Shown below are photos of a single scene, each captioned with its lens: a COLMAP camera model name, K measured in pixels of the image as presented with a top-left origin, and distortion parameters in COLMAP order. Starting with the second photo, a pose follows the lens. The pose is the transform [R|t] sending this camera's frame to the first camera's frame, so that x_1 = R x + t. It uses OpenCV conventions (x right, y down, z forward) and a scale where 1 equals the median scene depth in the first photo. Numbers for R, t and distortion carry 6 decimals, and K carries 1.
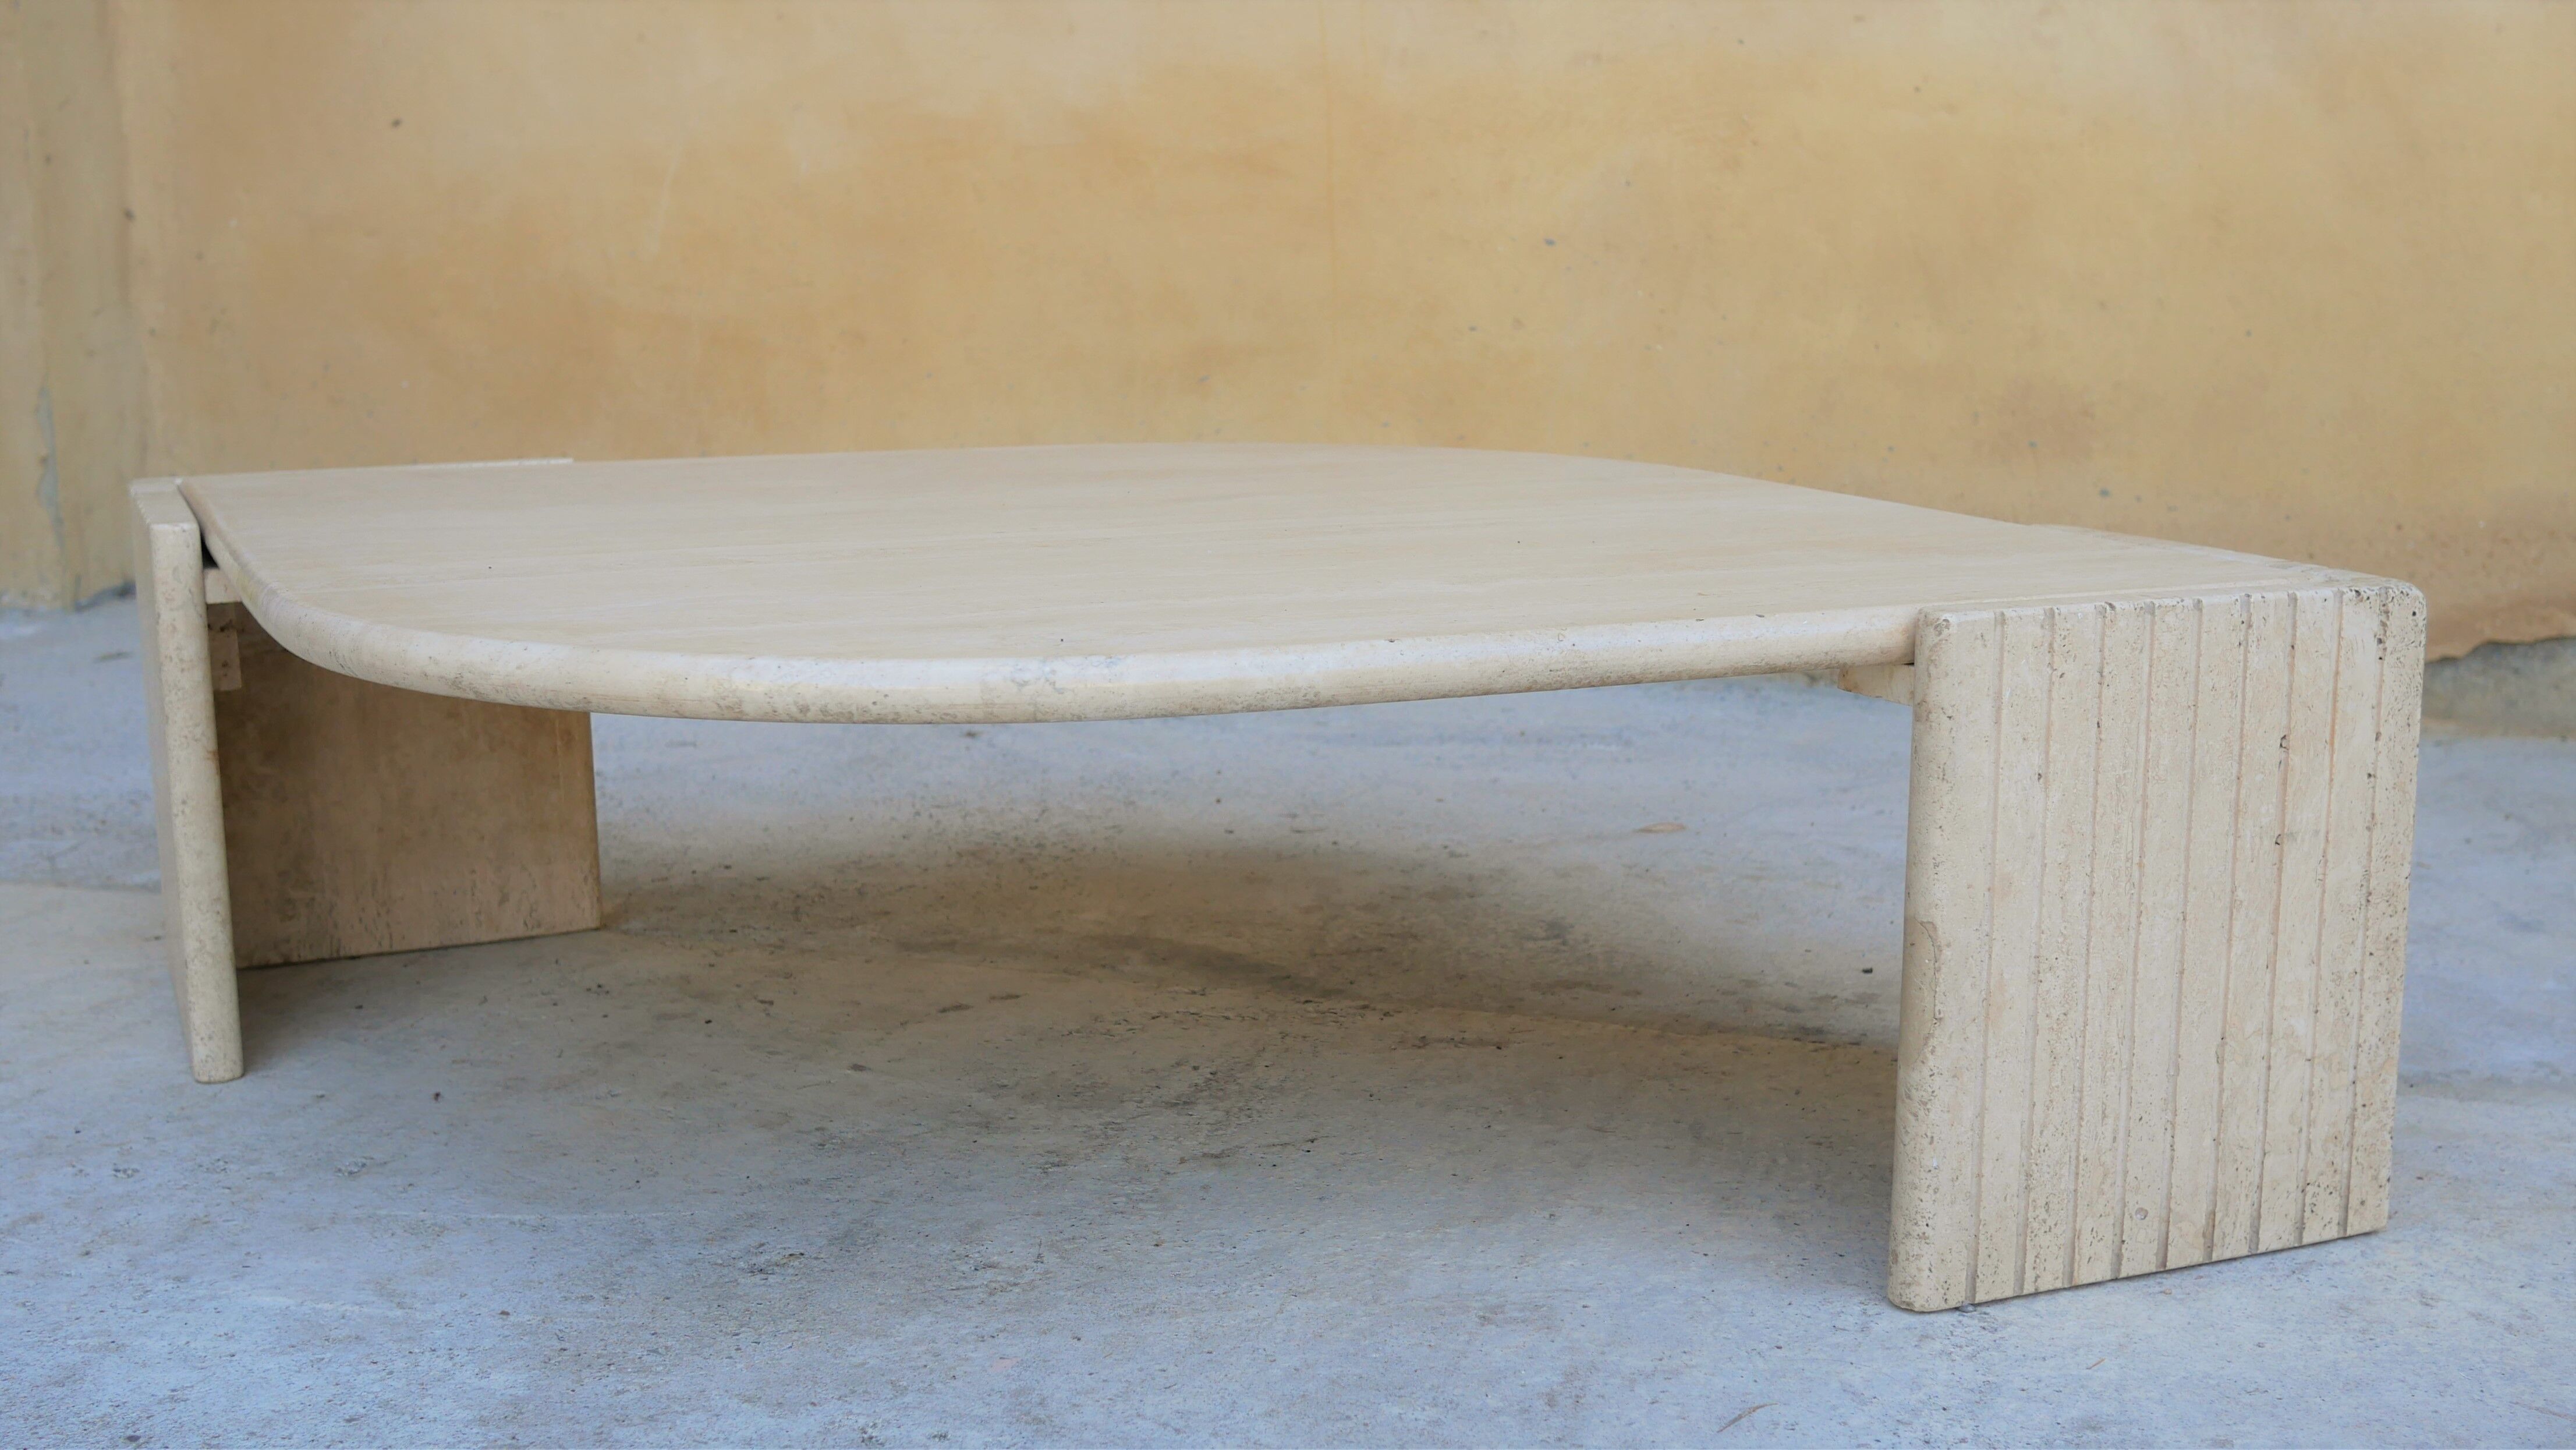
lens RADIAL K [[2989.1, 0, 1292.9], [0, 2989.1, 715.7], [0, 0, 1]] dist [-0.024890, 0.038165]
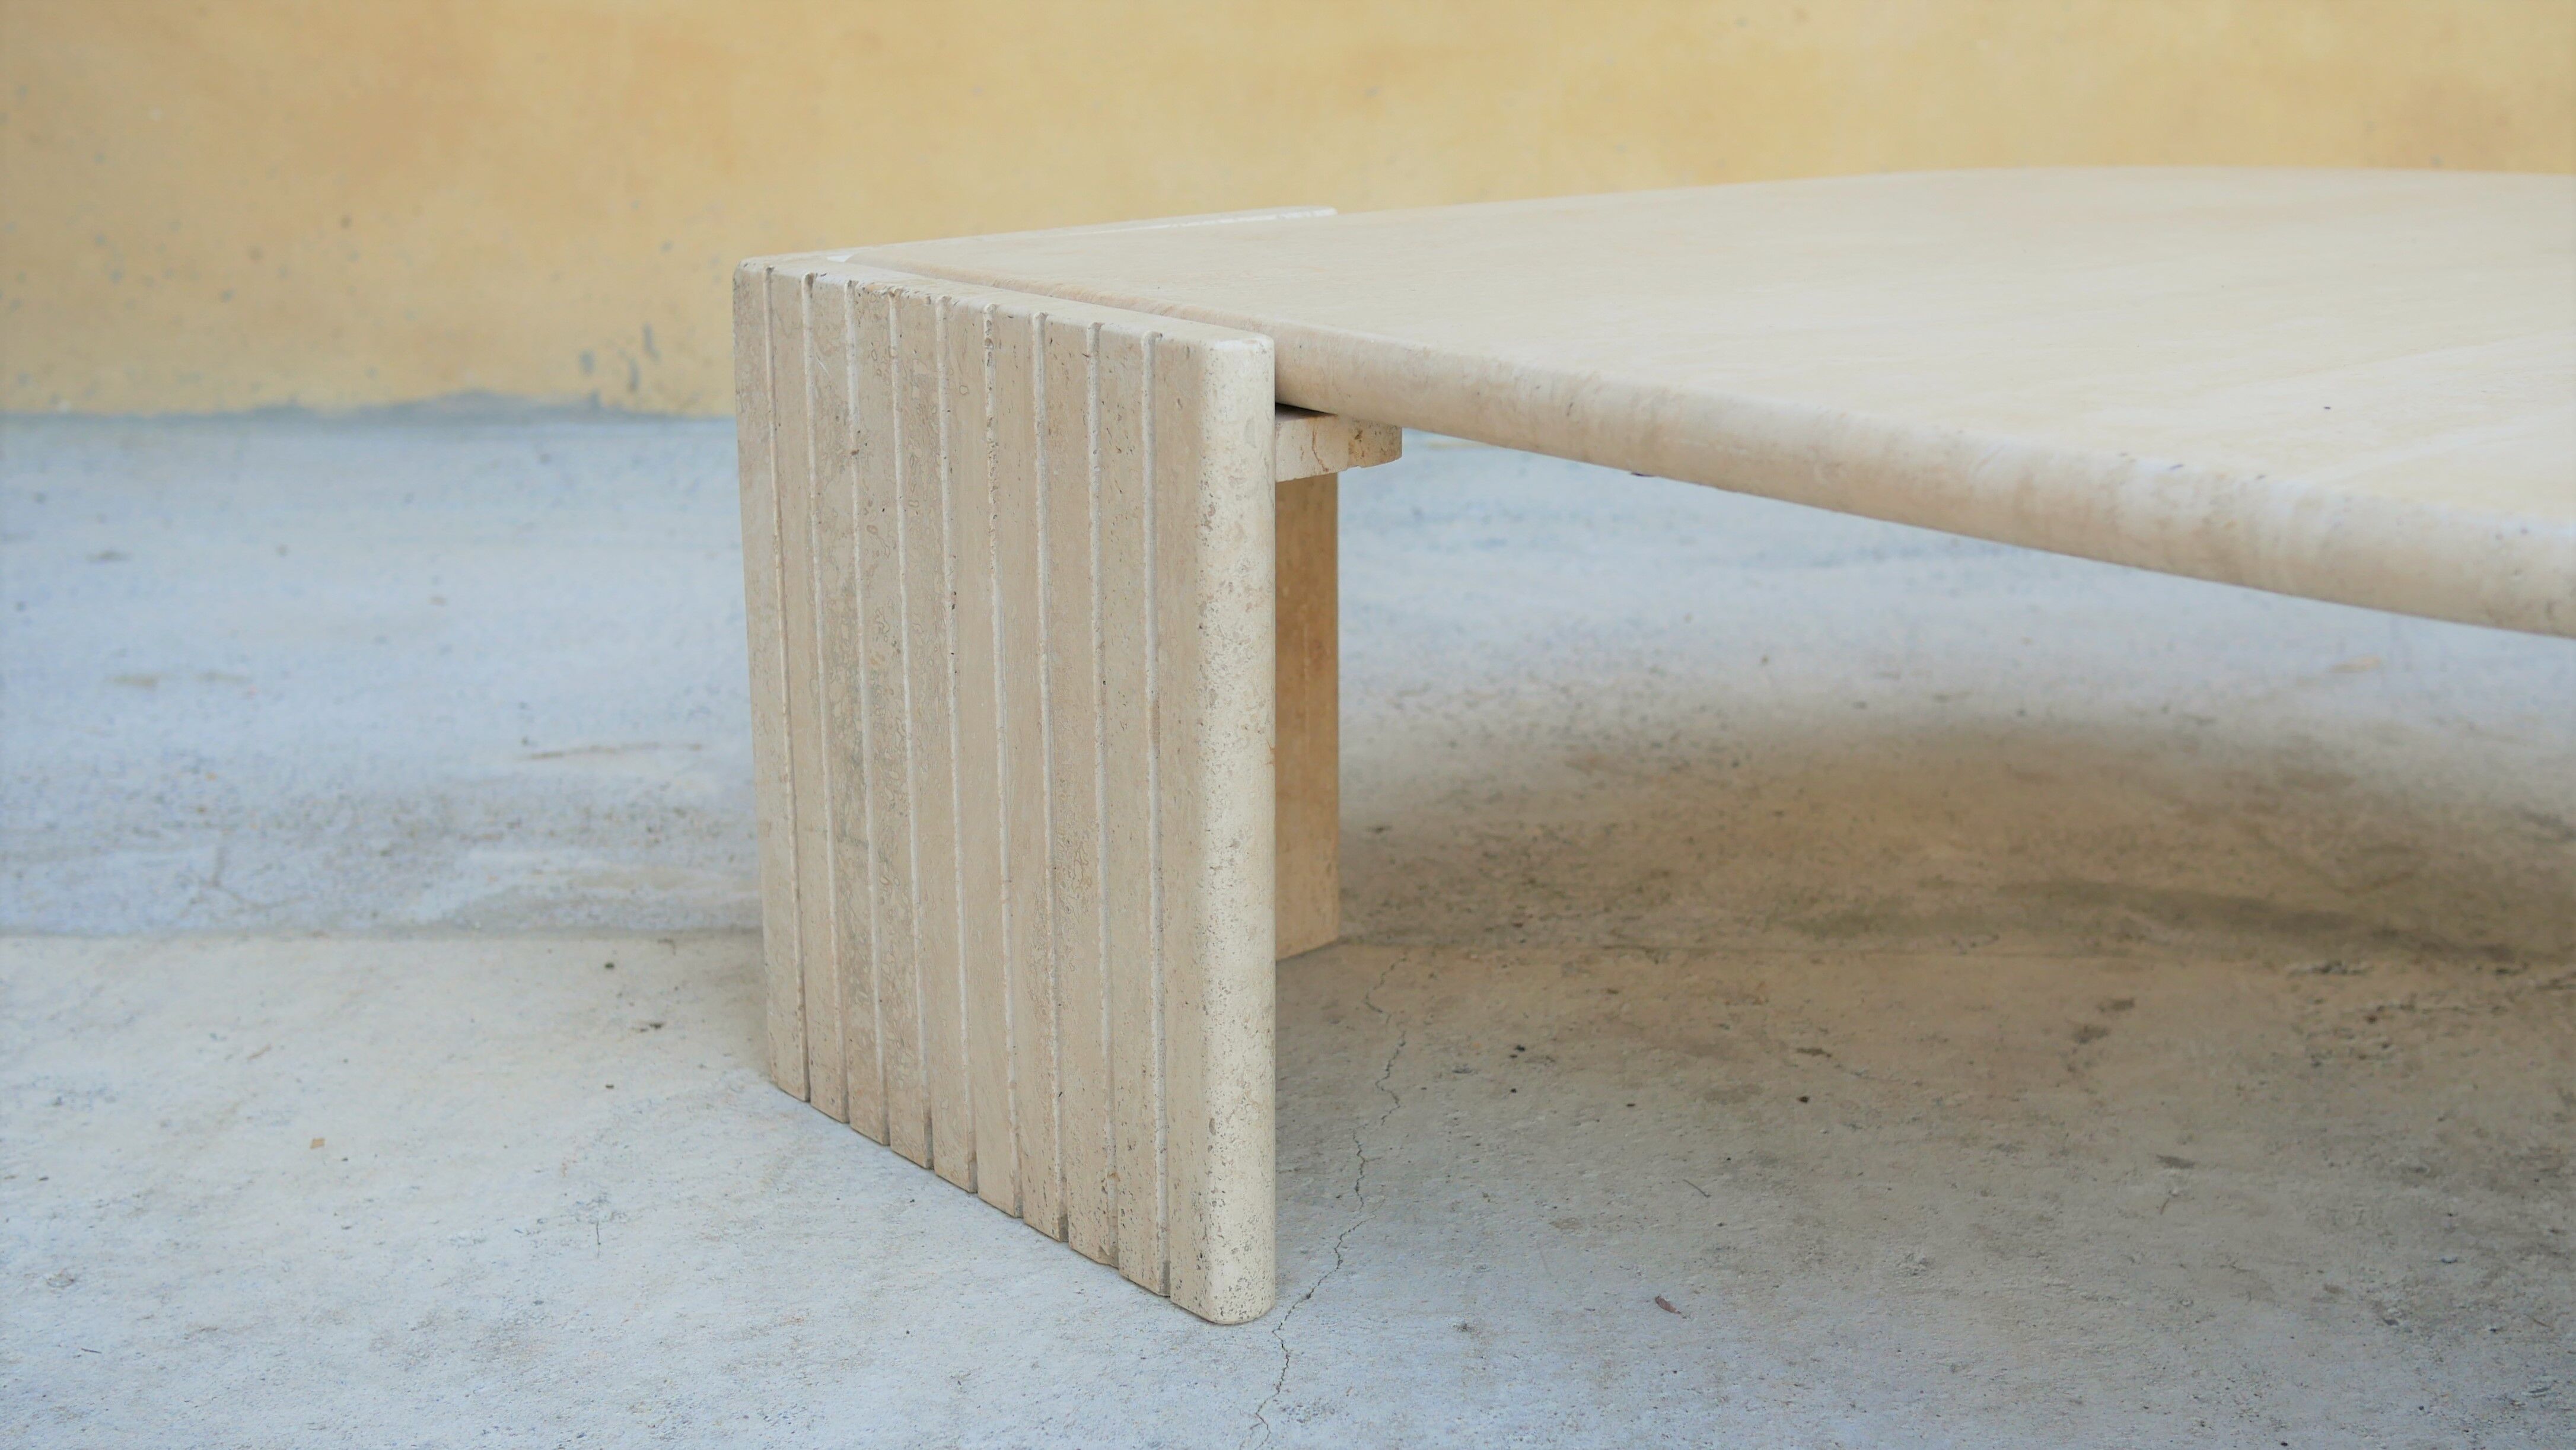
lens RADIAL K [[3061.9, 0, 1288.0], [0, 3061.9, 725.0], [0, 0, 1]] dist [-0.024306, 0.033589]
pose [[0.954581, -0.070239, 0.289553, -0.611116], [0.045364, 0.994748, 0.091750, -0.051934], [-0.294477, -0.074447, 0.952754, 0.531904]]
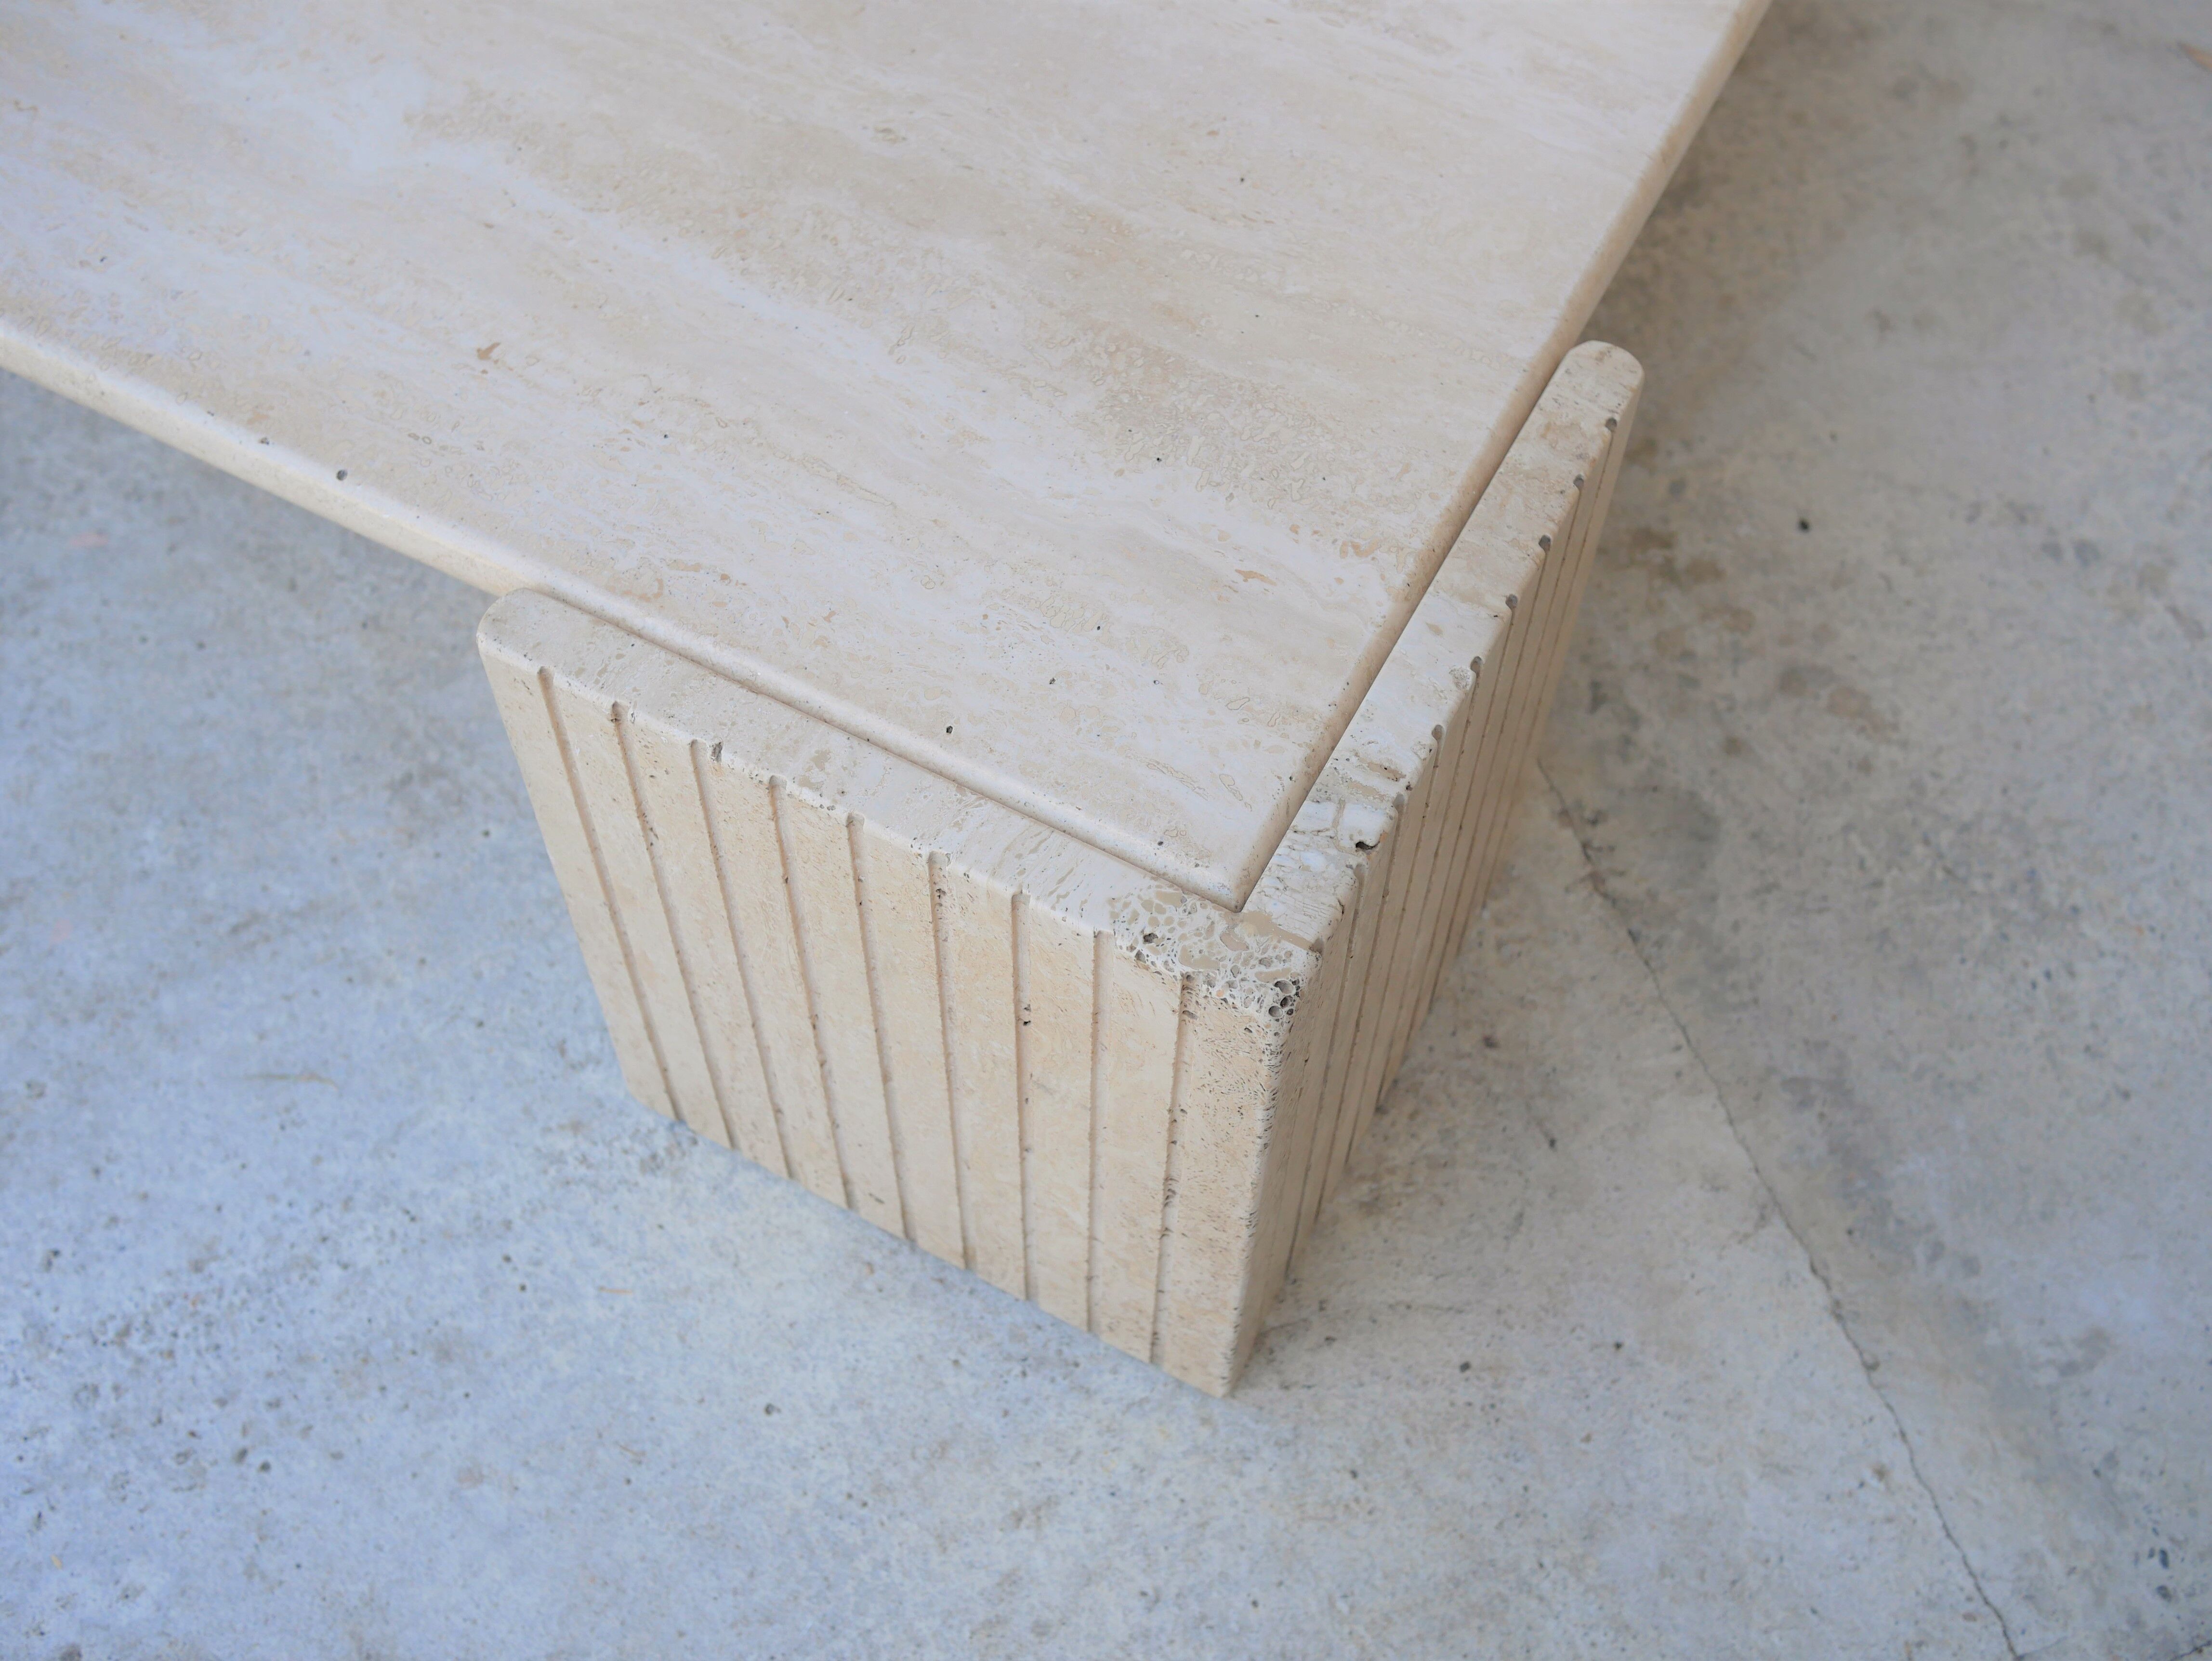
lens RADIAL K [[2485.5, 0, 1099.4], [0, 2485.5, 808.2], [0, 0, 1]] dist [-0.010978, -0.009872]
pose [[0.620039, 0.665662, -0.415266, 0.522557], [-0.142285, 0.615918, 0.774855, -0.434997], [0.771561, -0.421354, 0.476606, 0.737619]]
